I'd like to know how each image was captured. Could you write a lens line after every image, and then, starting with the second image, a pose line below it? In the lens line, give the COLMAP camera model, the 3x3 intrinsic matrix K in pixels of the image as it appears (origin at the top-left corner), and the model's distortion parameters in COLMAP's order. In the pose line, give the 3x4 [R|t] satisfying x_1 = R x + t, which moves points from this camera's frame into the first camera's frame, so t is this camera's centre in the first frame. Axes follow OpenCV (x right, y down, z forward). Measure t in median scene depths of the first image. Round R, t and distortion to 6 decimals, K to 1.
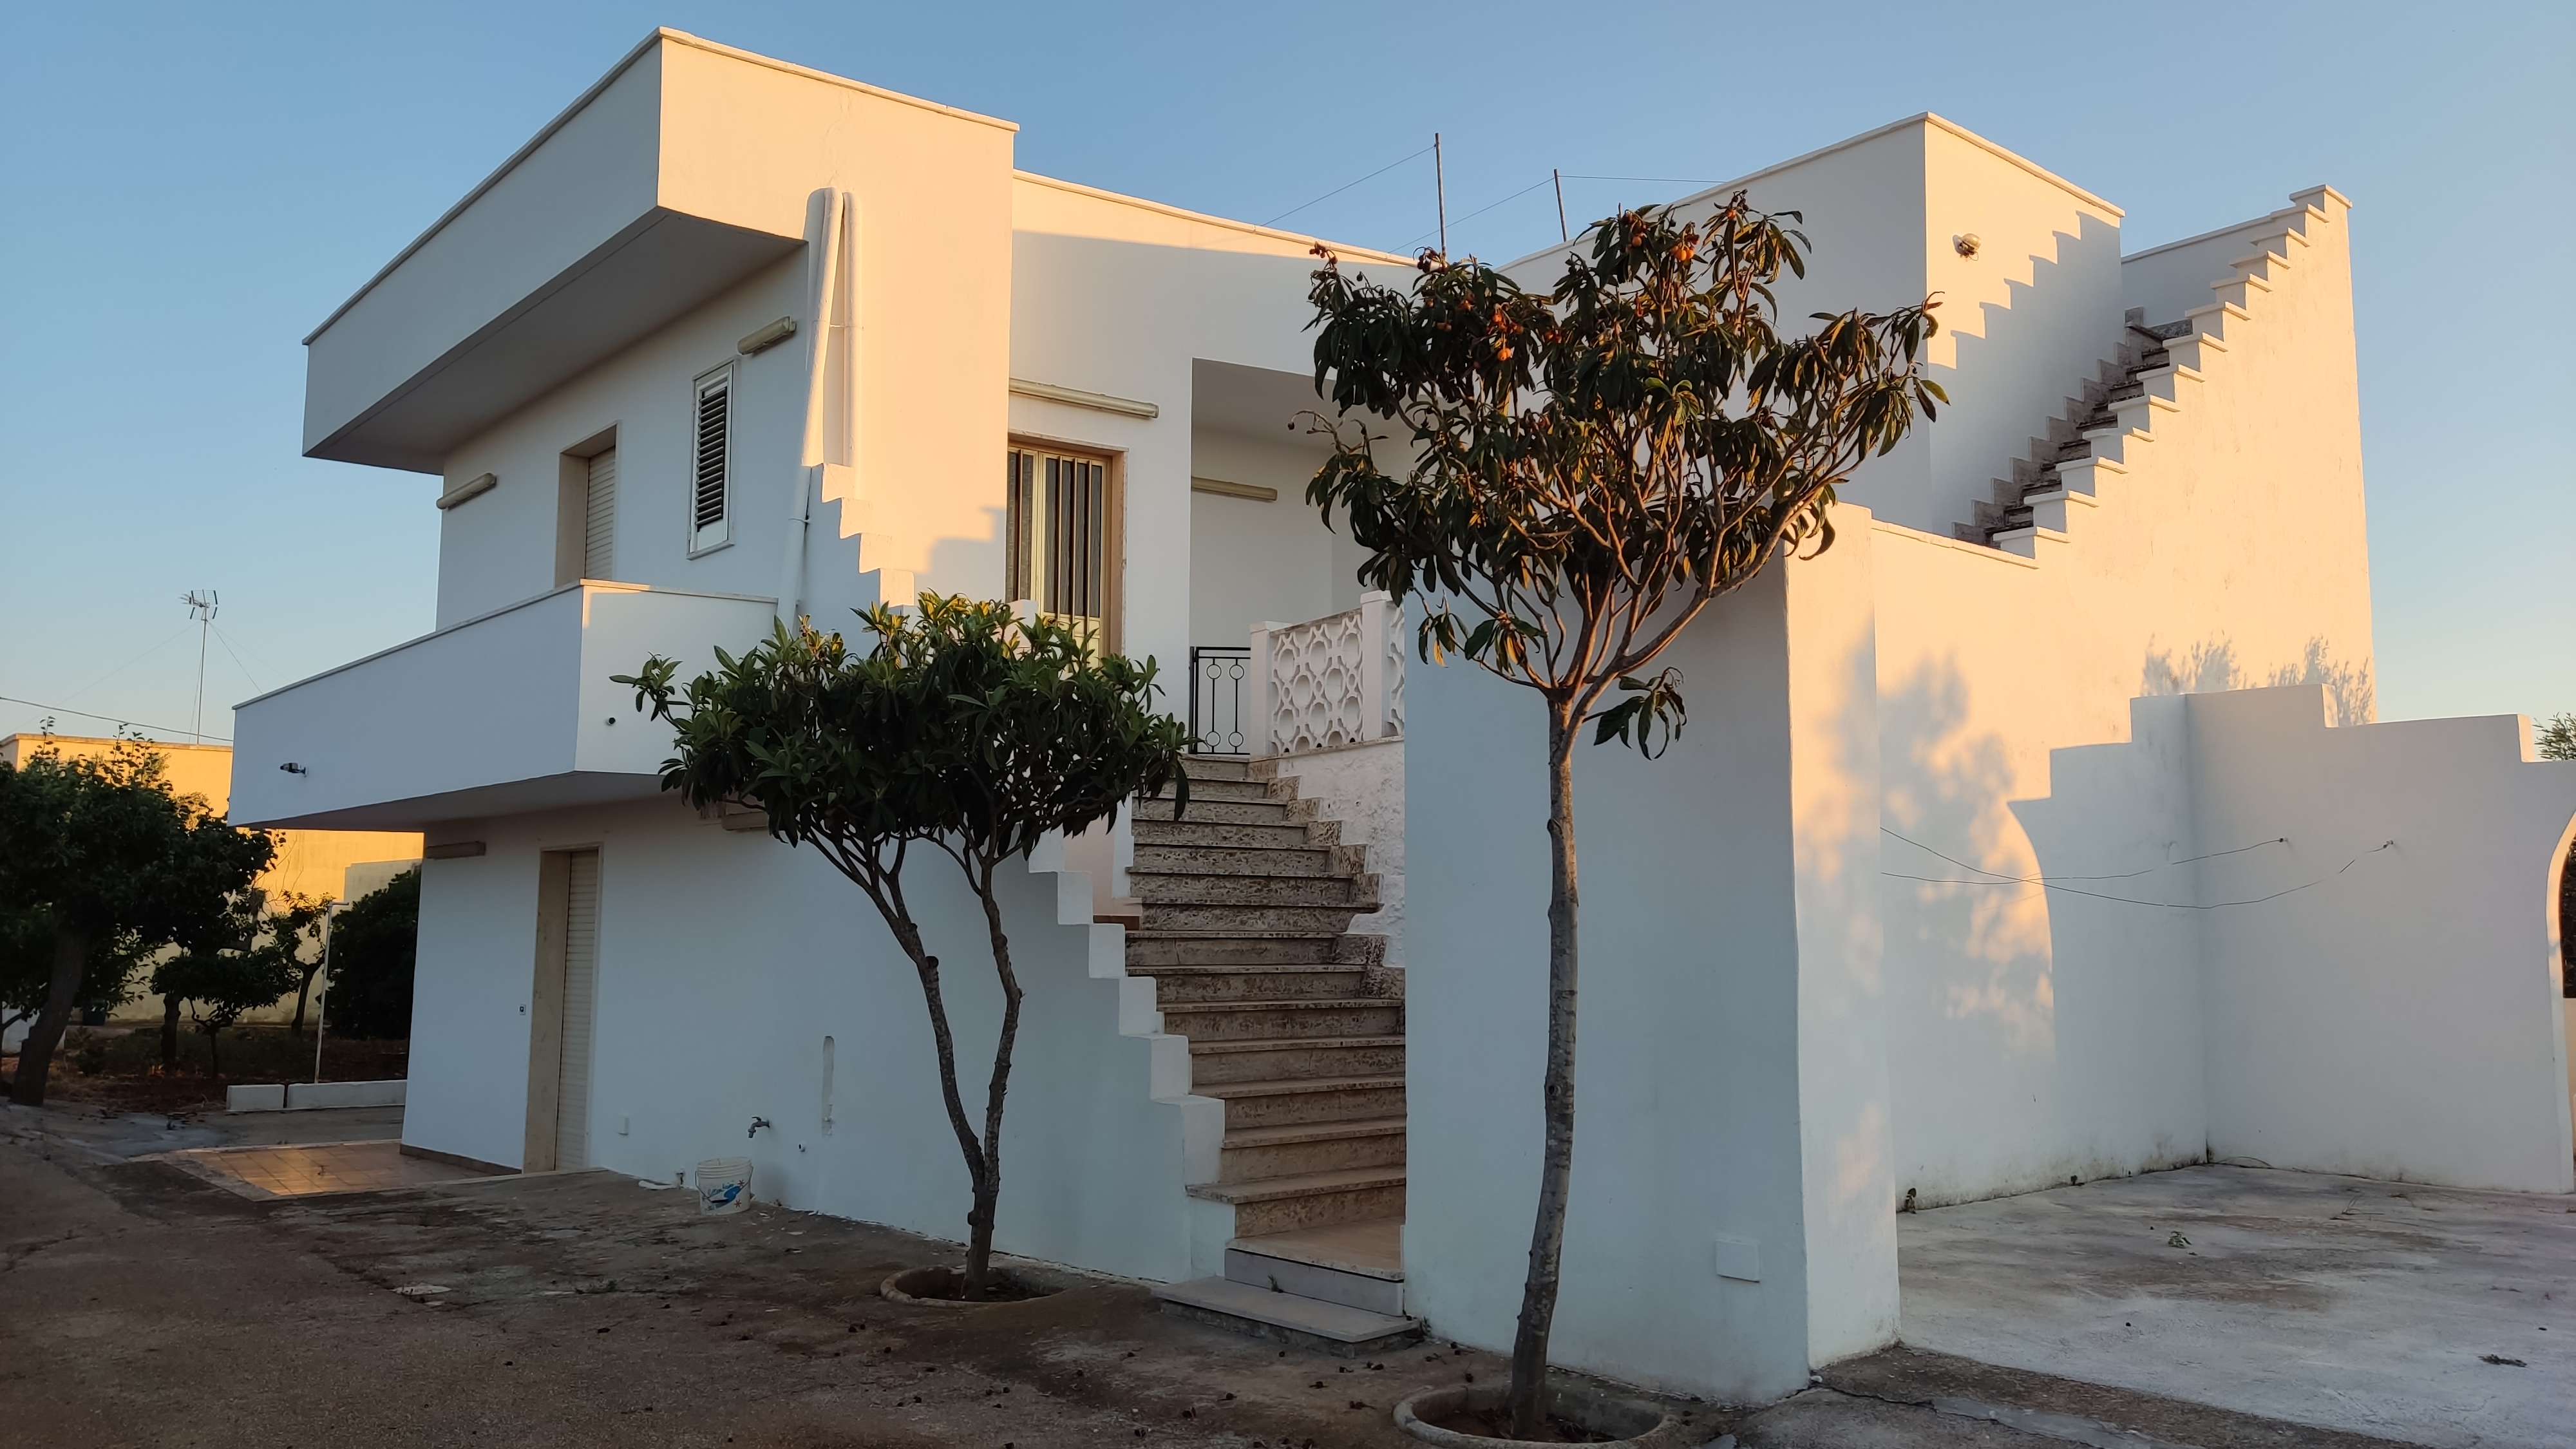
lens RADIAL K [[1872.4, 0, 1287.8], [0, 1872.4, 738.7], [0, 0, 1]] dist [0.106715, -0.154363]
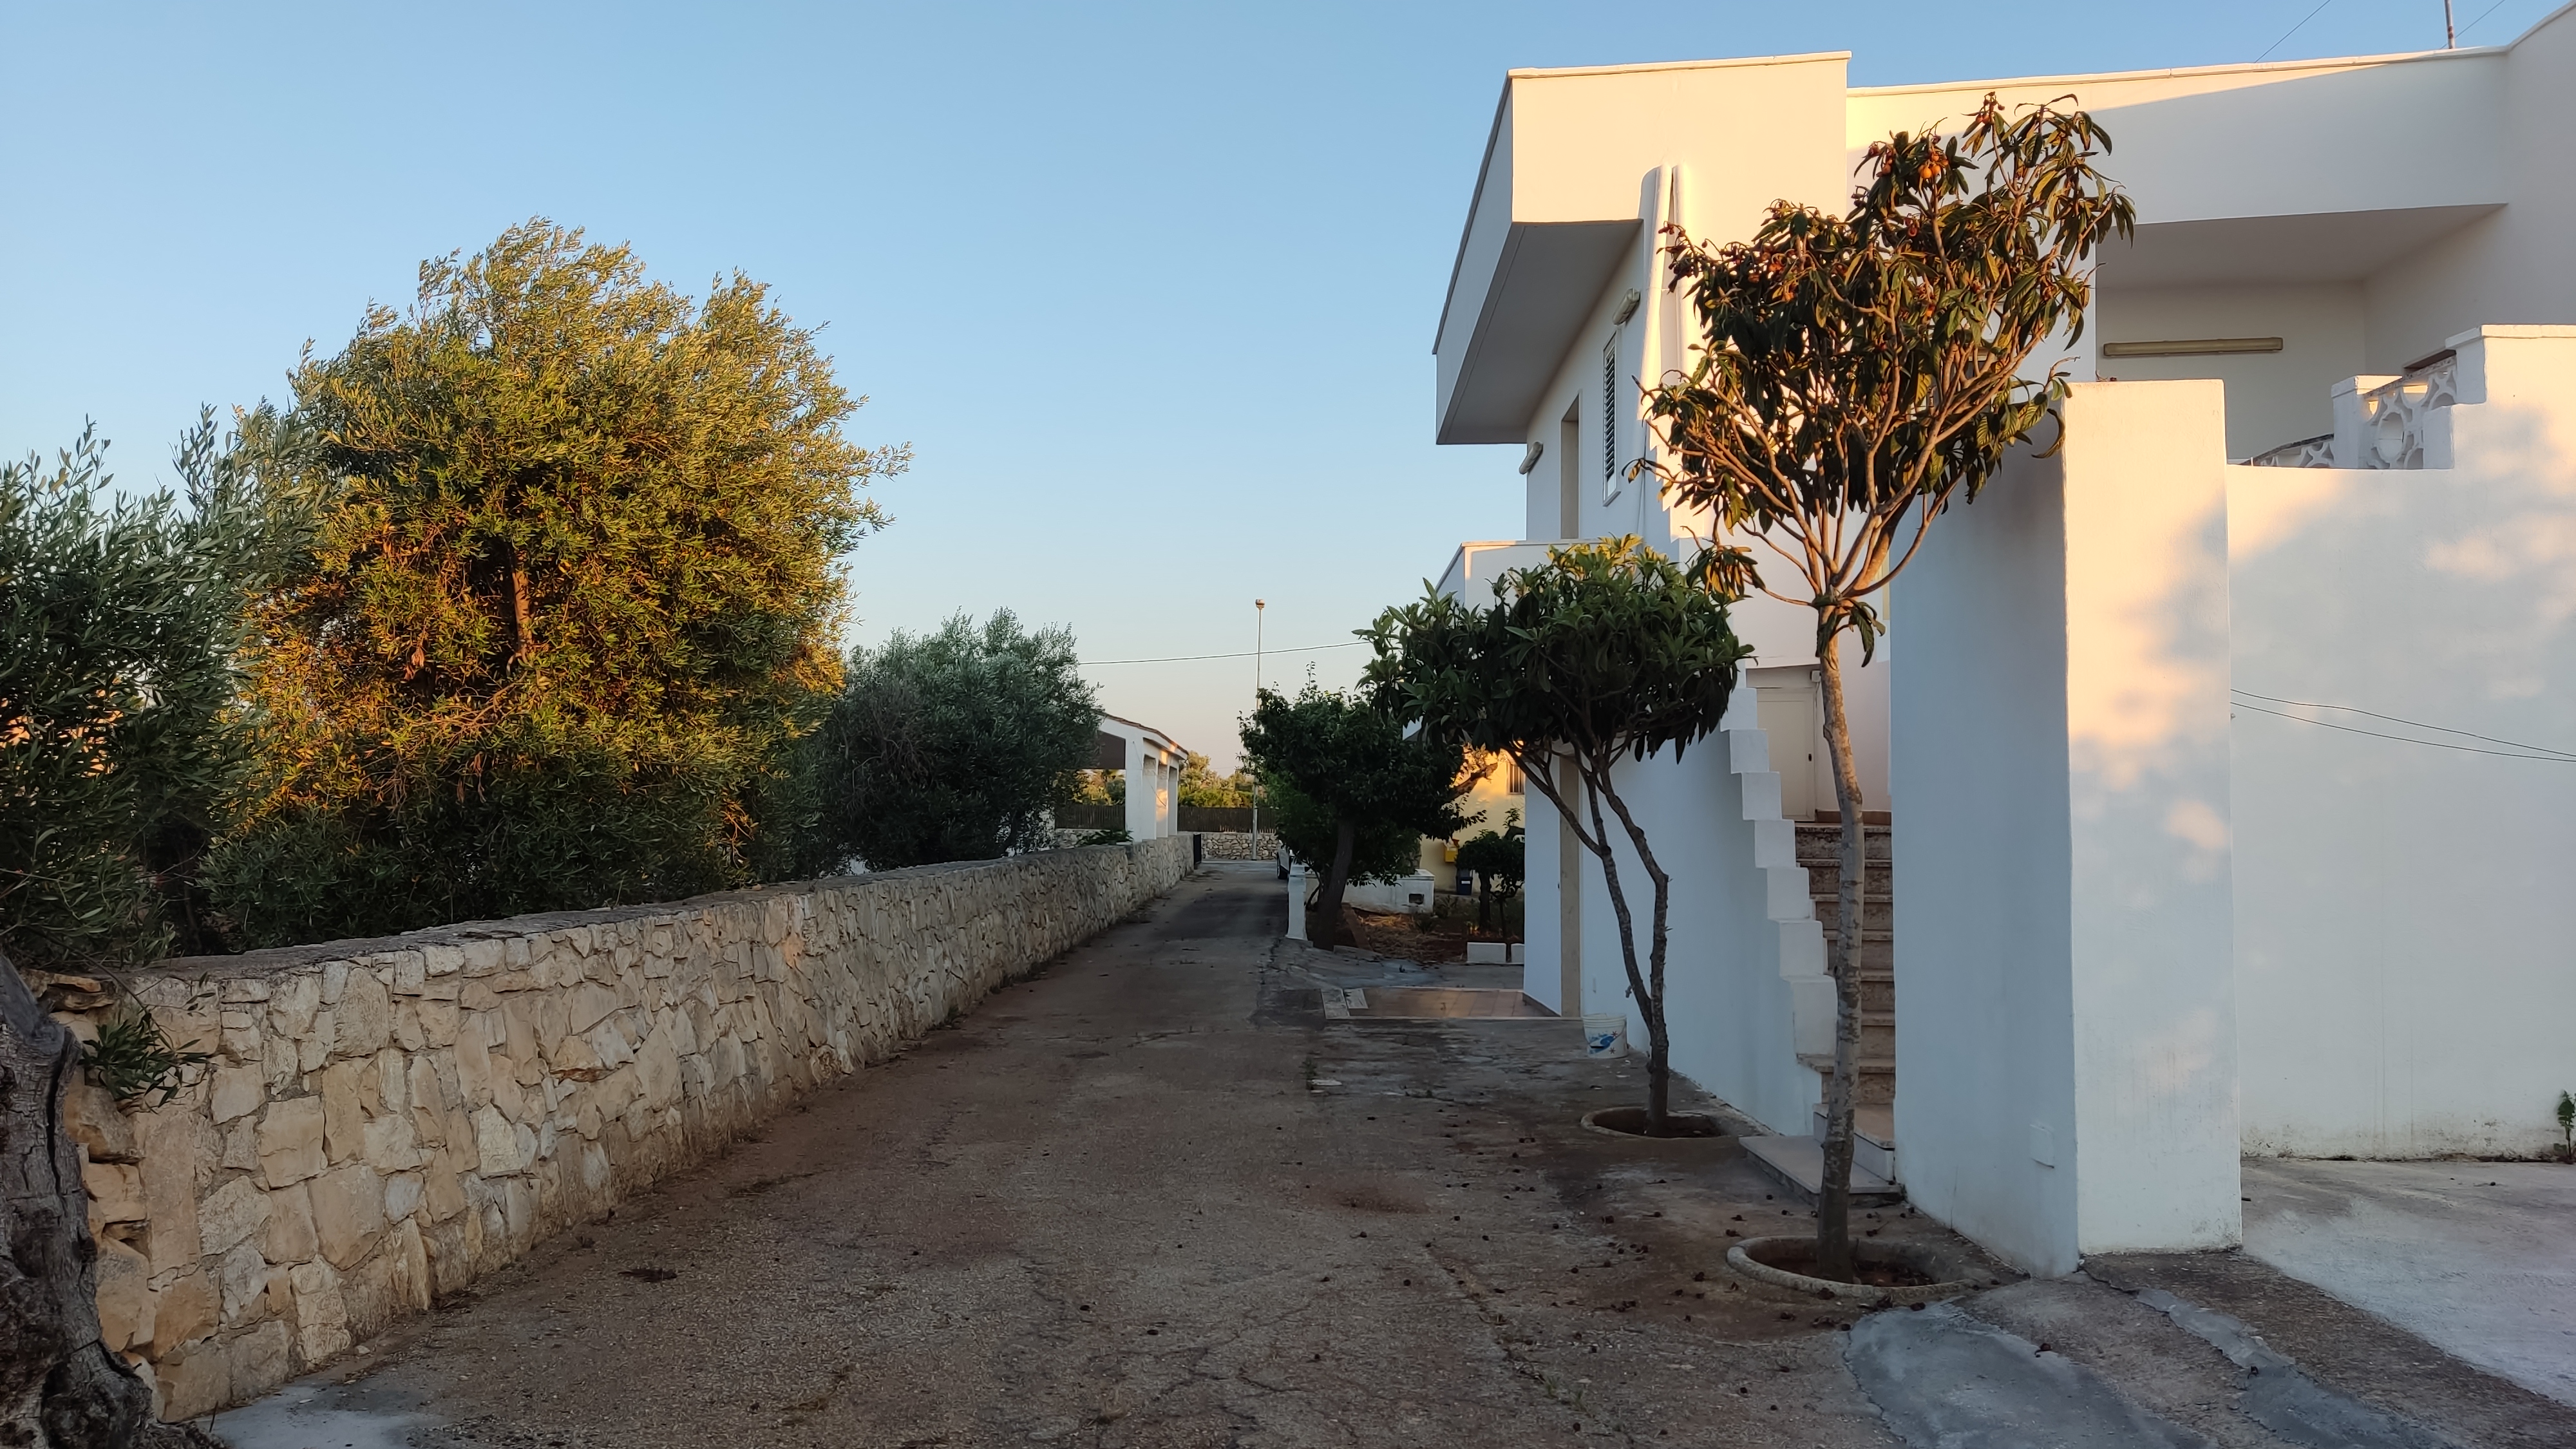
lens RADIAL K [[1872.4, 0, 1287.8], [0, 1872.4, 738.7], [0, 0, 1]] dist [0.106715, -0.154363]
pose [[0.760219, -0.026737, -0.649117, 0.304767], [0.063856, 0.997390, 0.033703, -0.003395], [0.646521, -0.067071, 0.759942, -0.019059]]
